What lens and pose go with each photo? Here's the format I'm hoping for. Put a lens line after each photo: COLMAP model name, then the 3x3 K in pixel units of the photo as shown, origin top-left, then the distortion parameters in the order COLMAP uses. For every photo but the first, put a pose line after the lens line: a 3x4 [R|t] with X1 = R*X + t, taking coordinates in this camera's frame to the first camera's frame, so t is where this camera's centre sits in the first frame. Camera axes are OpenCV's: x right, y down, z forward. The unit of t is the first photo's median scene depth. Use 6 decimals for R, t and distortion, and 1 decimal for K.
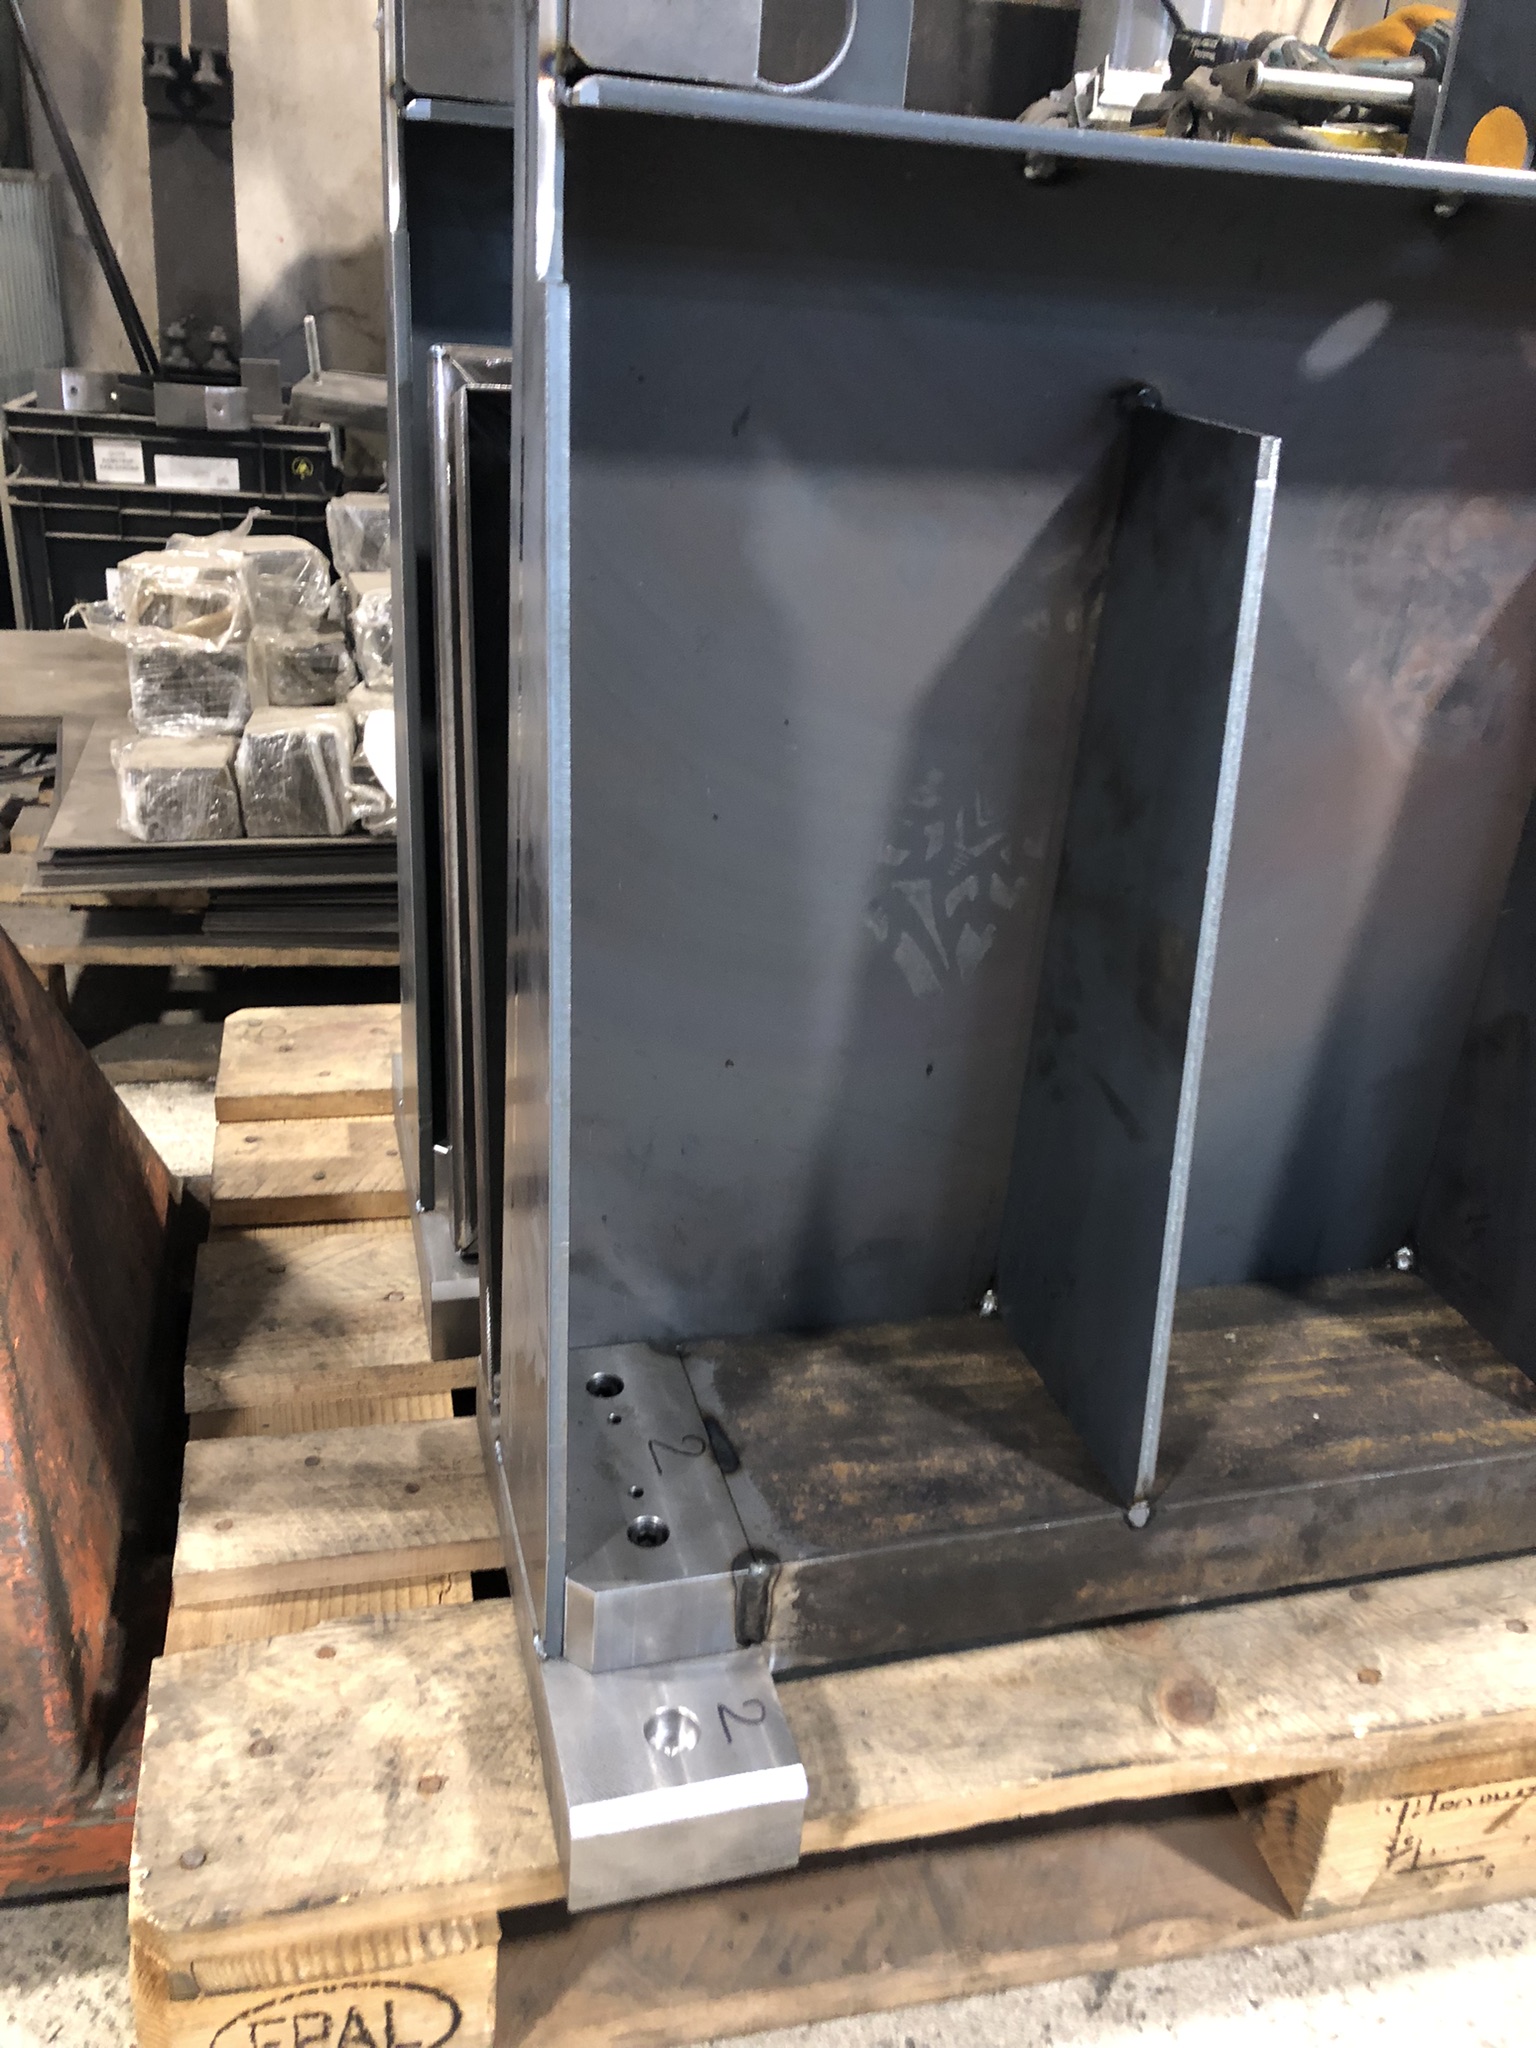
lens RADIAL K [[1666.7, 0, 768.0], [0, 1666.7, 1024.0], [0, 0, 1]] dist [0.047328, -0.083562]
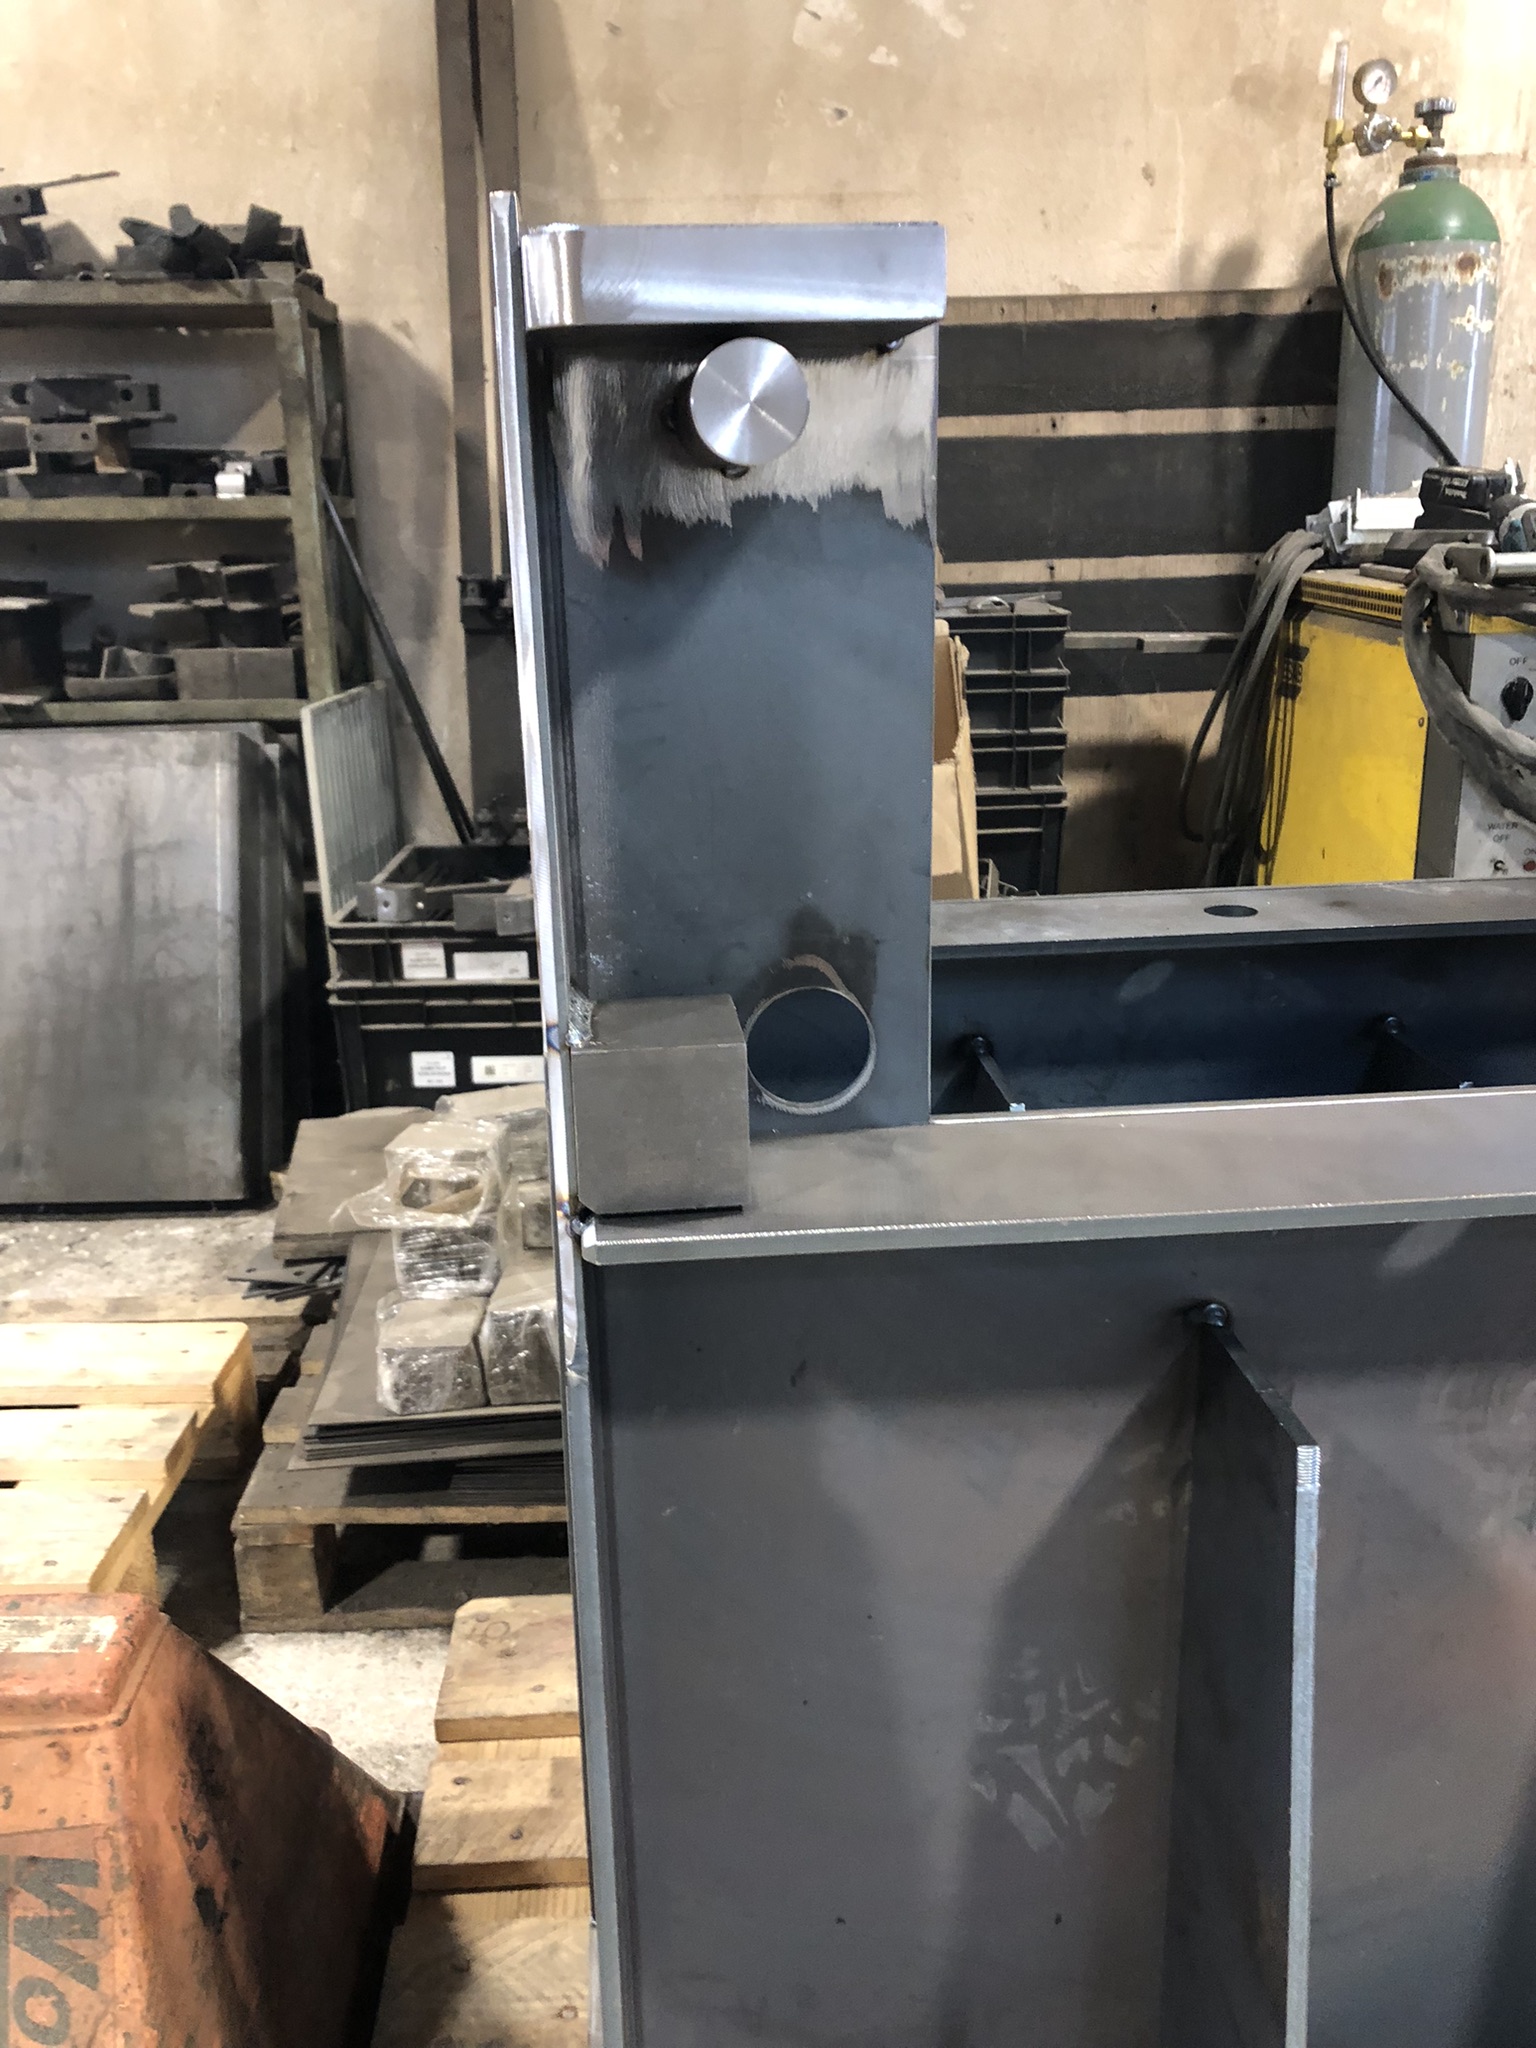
lens RADIAL K [[1699.4, 0, 740.8], [0, 1699.4, 1001.6], [0, 0, 1]] dist [-0.042320, 0.097705]
pose [[0.974763, -0.039853, -0.219657, 0.095942], [0.004499, 0.987244, -0.159152, -0.211199], [0.223197, 0.154147, 0.962508, -0.034359]]
